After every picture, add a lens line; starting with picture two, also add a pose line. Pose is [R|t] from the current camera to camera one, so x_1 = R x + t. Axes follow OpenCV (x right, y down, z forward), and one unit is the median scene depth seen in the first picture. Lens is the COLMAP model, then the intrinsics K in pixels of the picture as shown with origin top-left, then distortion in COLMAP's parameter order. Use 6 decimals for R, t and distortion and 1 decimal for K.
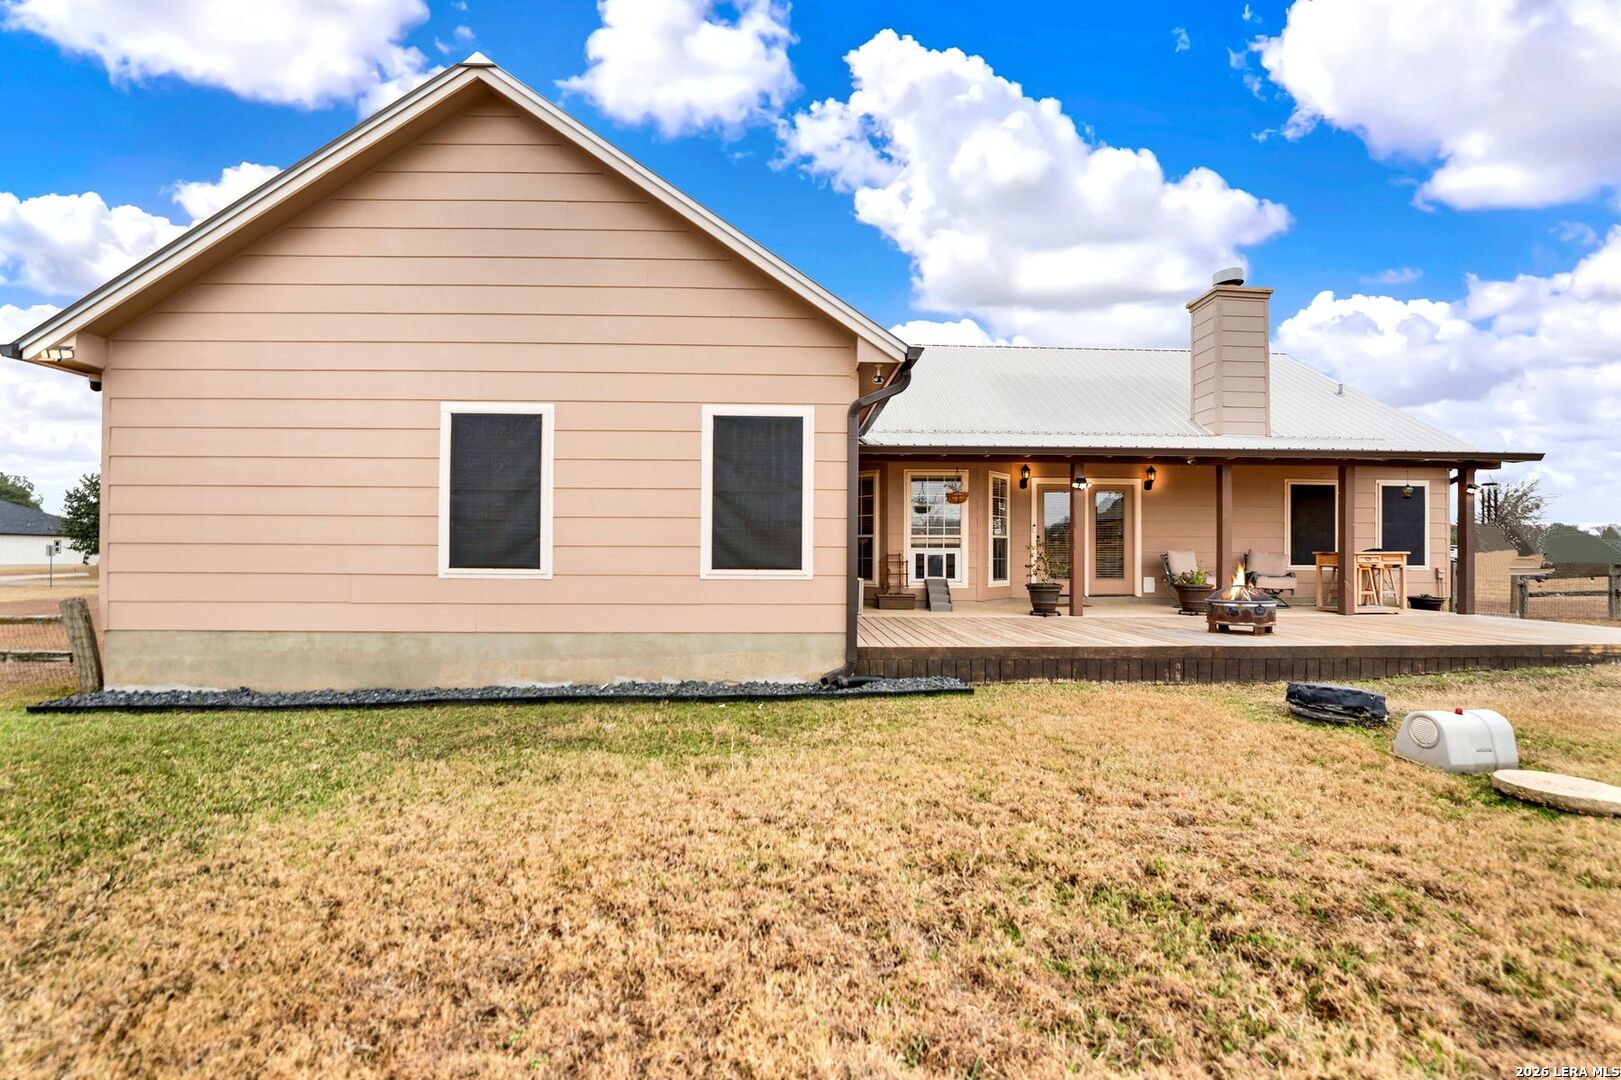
lens RADIAL K [[701.1, 0, 804.6], [0, 701.1, 554.3], [0, 0, 1]] dist [-0.021983, 0.001040]
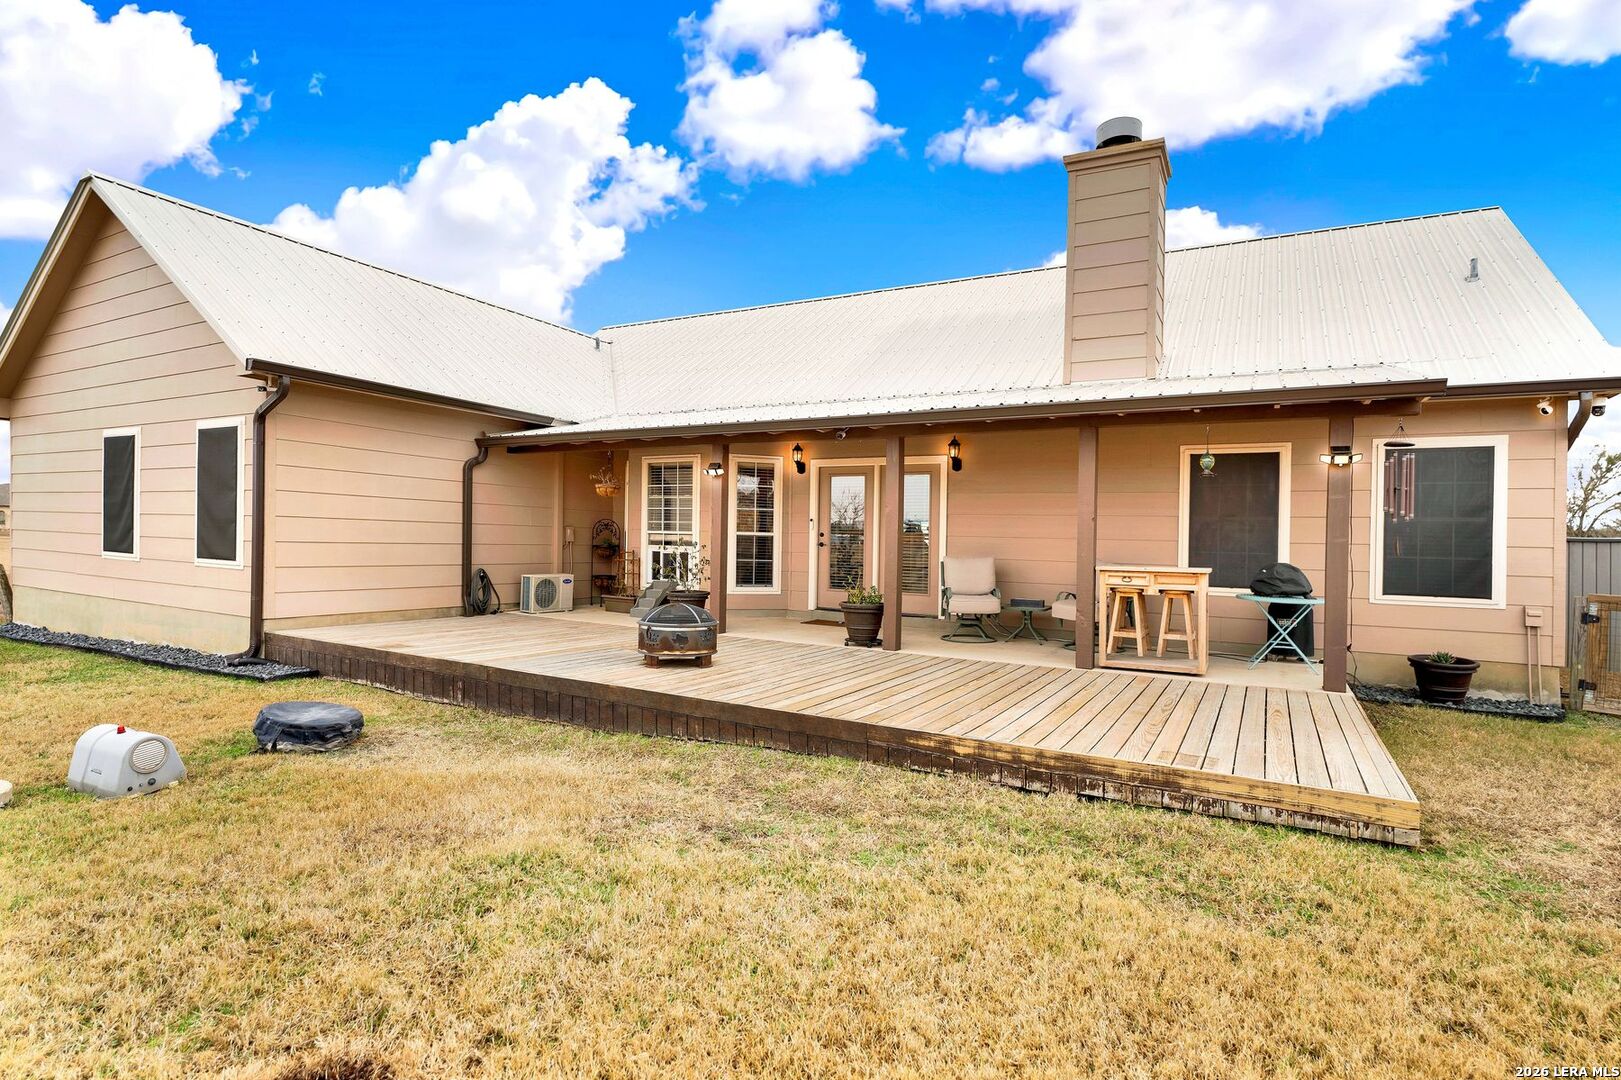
lens RADIAL K [[828.3, 0, 793.5], [0, 828.3, 550.9], [0, 0, 1]] dist [-0.004781, 0.000166]
pose [[0.840205, 0.024825, -0.541700, 1.411817], [-0.022454, 0.999688, 0.010985, -0.027248], [0.541804, 0.002934, 0.840500, 0.346075]]
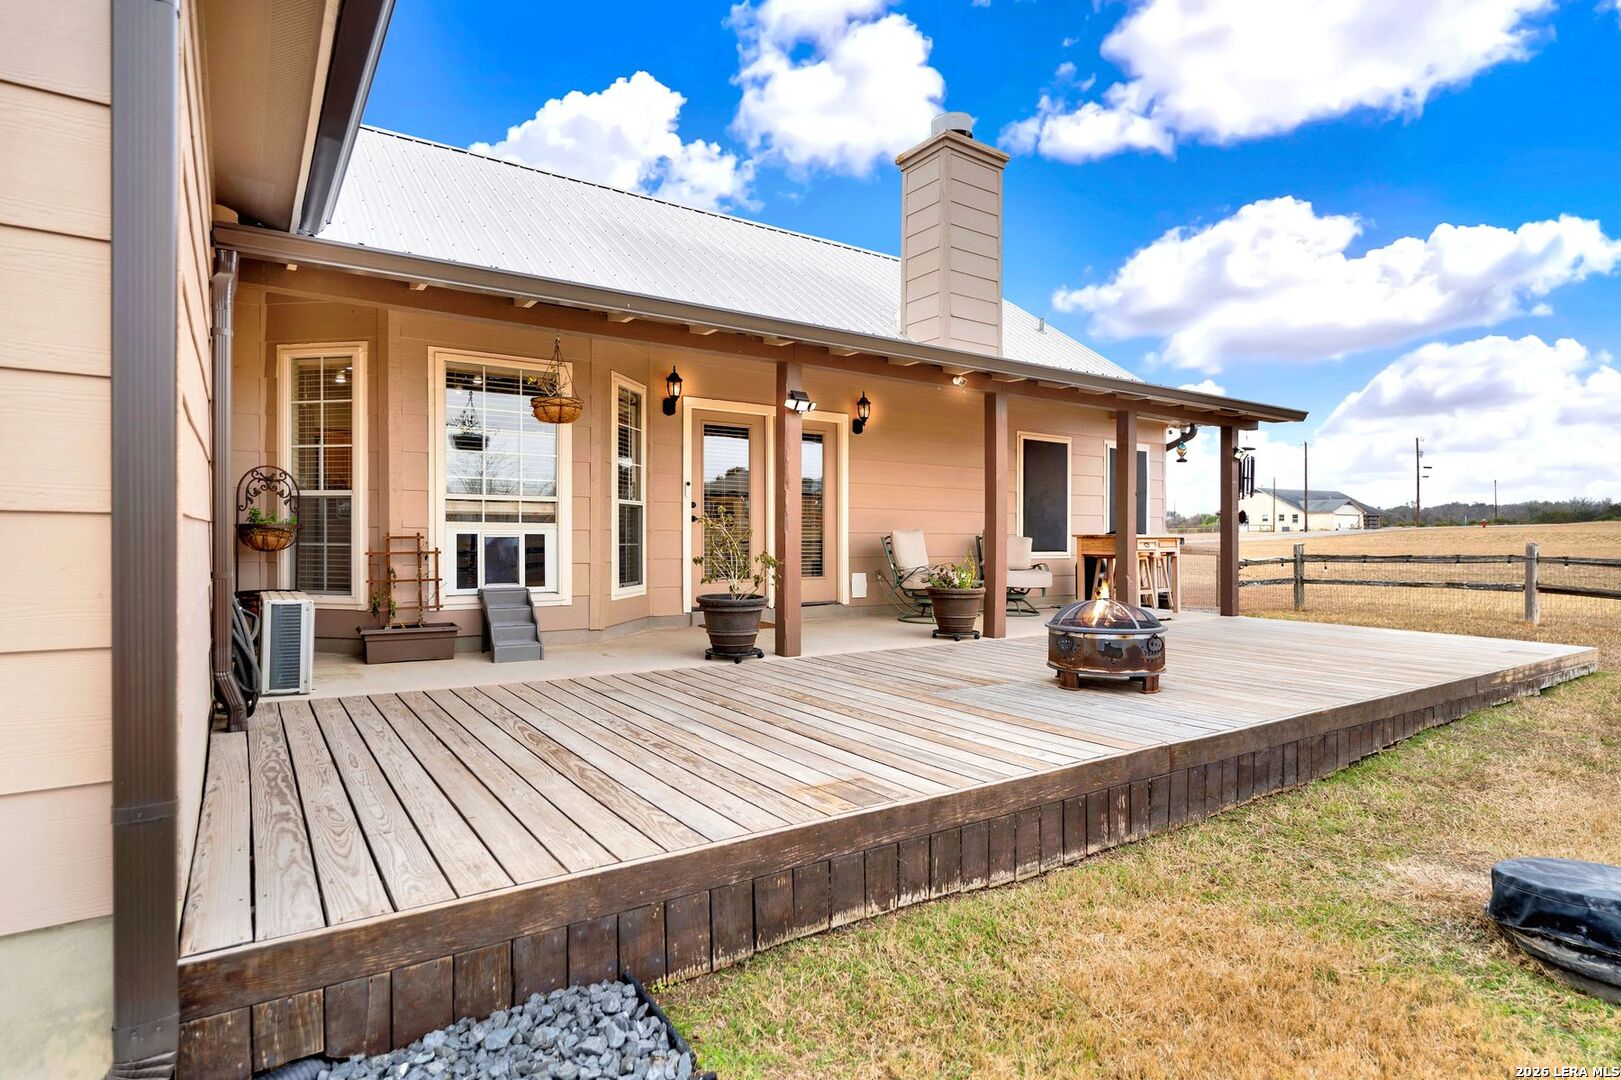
lens RADIAL K [[860.5, 0, 824.7], [0, 860.5, 544.7], [0, 0, 1]] dist [-0.011645, 0.001471]
pose [[0.843804, -0.003142, 0.536642, 0.096462], [-0.004515, 0.999906, 0.012954, -0.004055], [-0.536633, -0.013354, 0.843710, 0.639166]]
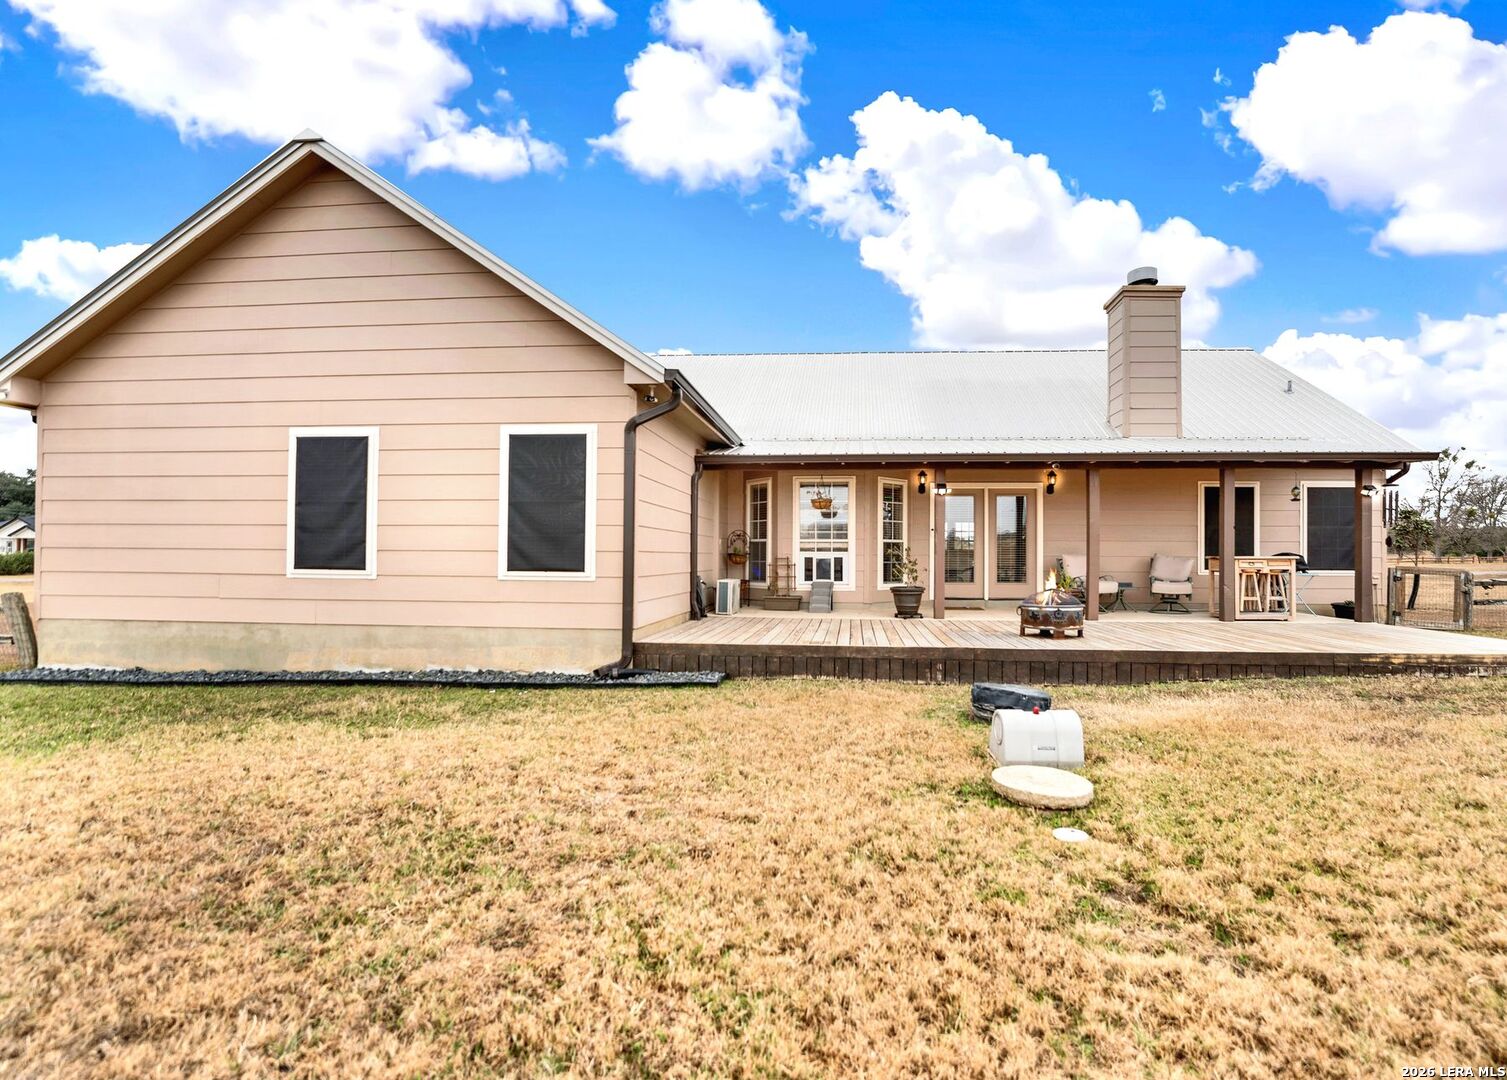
lens RADIAL K [[701.6, 0, 803.2], [0, 701.6, 551.7], [0, 0, 1]] dist [-0.023865, 0.003347]
pose [[0.993619, 0.001094, -0.112785, 0.441637], [-0.001967, 0.999969, -0.007625, -0.001954], [0.112773, 0.007798, 0.993590, -0.058237]]
